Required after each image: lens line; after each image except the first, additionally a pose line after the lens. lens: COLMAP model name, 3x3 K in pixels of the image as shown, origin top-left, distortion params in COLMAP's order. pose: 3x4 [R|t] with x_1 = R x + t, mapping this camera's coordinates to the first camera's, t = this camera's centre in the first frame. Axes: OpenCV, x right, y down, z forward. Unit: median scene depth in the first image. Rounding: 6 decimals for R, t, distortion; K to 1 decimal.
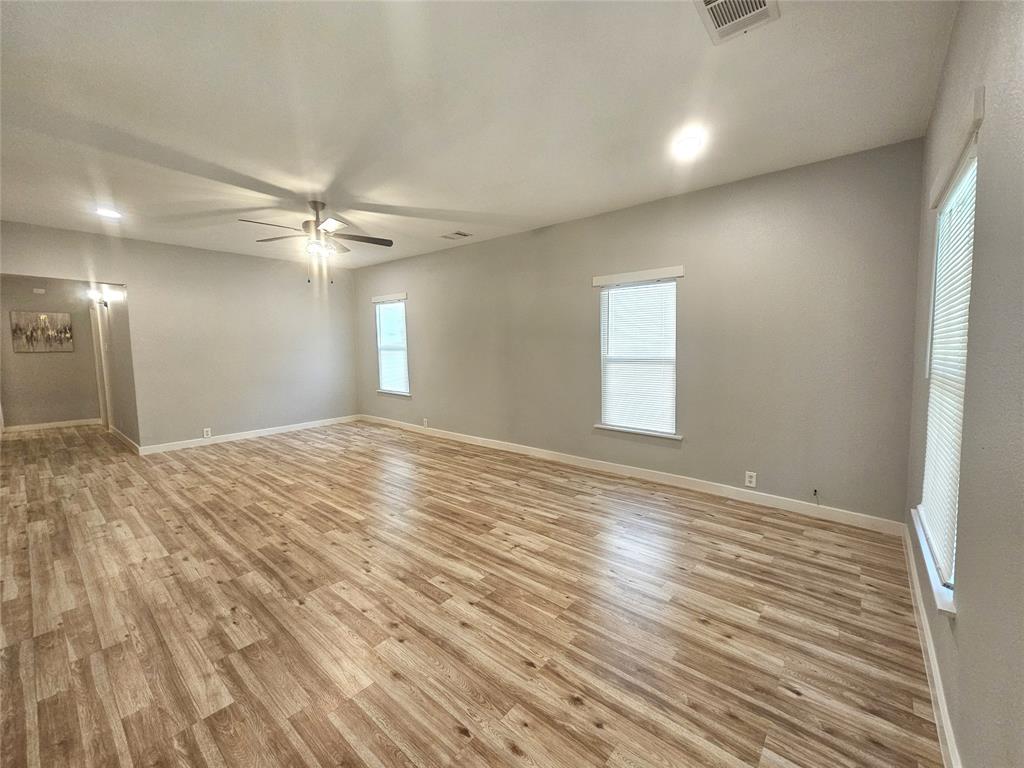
lens RADIAL K [[415.5, 0, 514.7], [0, 415.5, 375.9], [0, 0, 1]] dist [-0.010460, 0.001711]
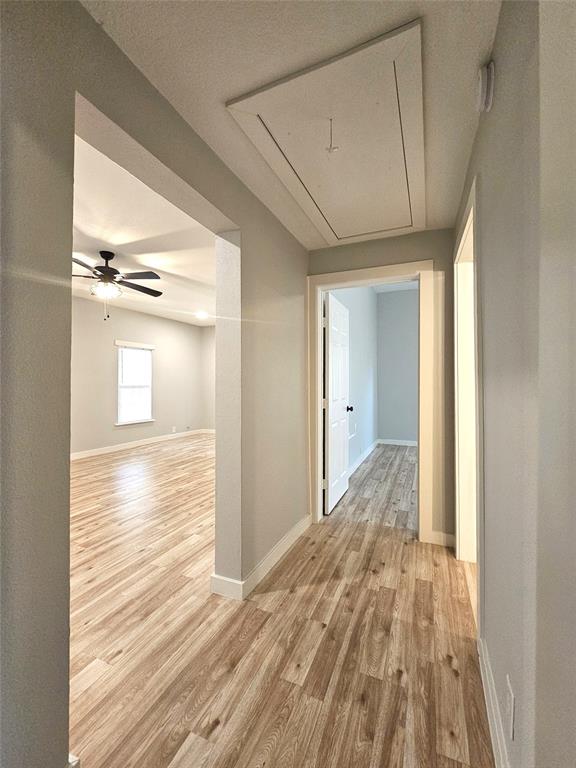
lens RADIAL K [[311.7, 0, 286.0], [0, 311.7, 386.3], [0, 0, 1]] dist [-0.010460, 0.001711]
pose [[-0.263057, -0.000919, 0.964780, -1.682105], [0.071743, 0.997212, 0.020512, -0.021700], [-0.962109, 0.074612, -0.262257, 0.876719]]
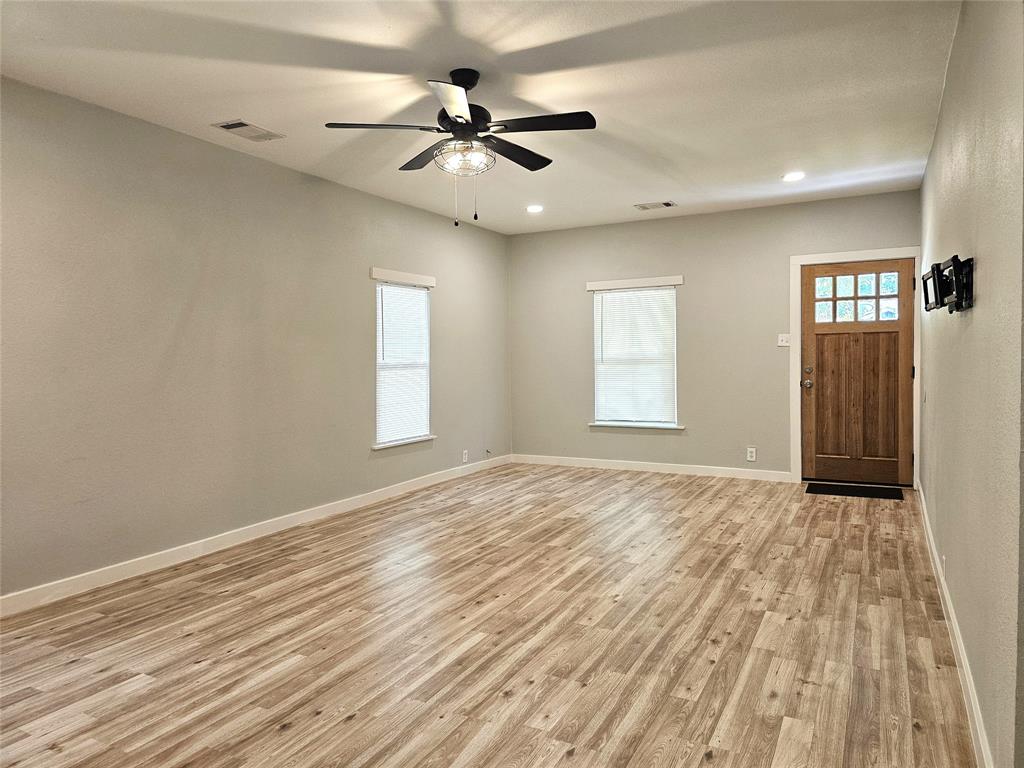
lens RADIAL K [[655.8, 0, 514.8], [0, 655.8, 380.3], [0, 0, 1]] dist [0.027592, -0.002754]
pose [[-0.186680, -0.035673, 0.981773, -1.522957], [0.080227, 0.995449, 0.051425, -0.076272], [-0.979140, 0.088364, -0.182968, 1.288377]]
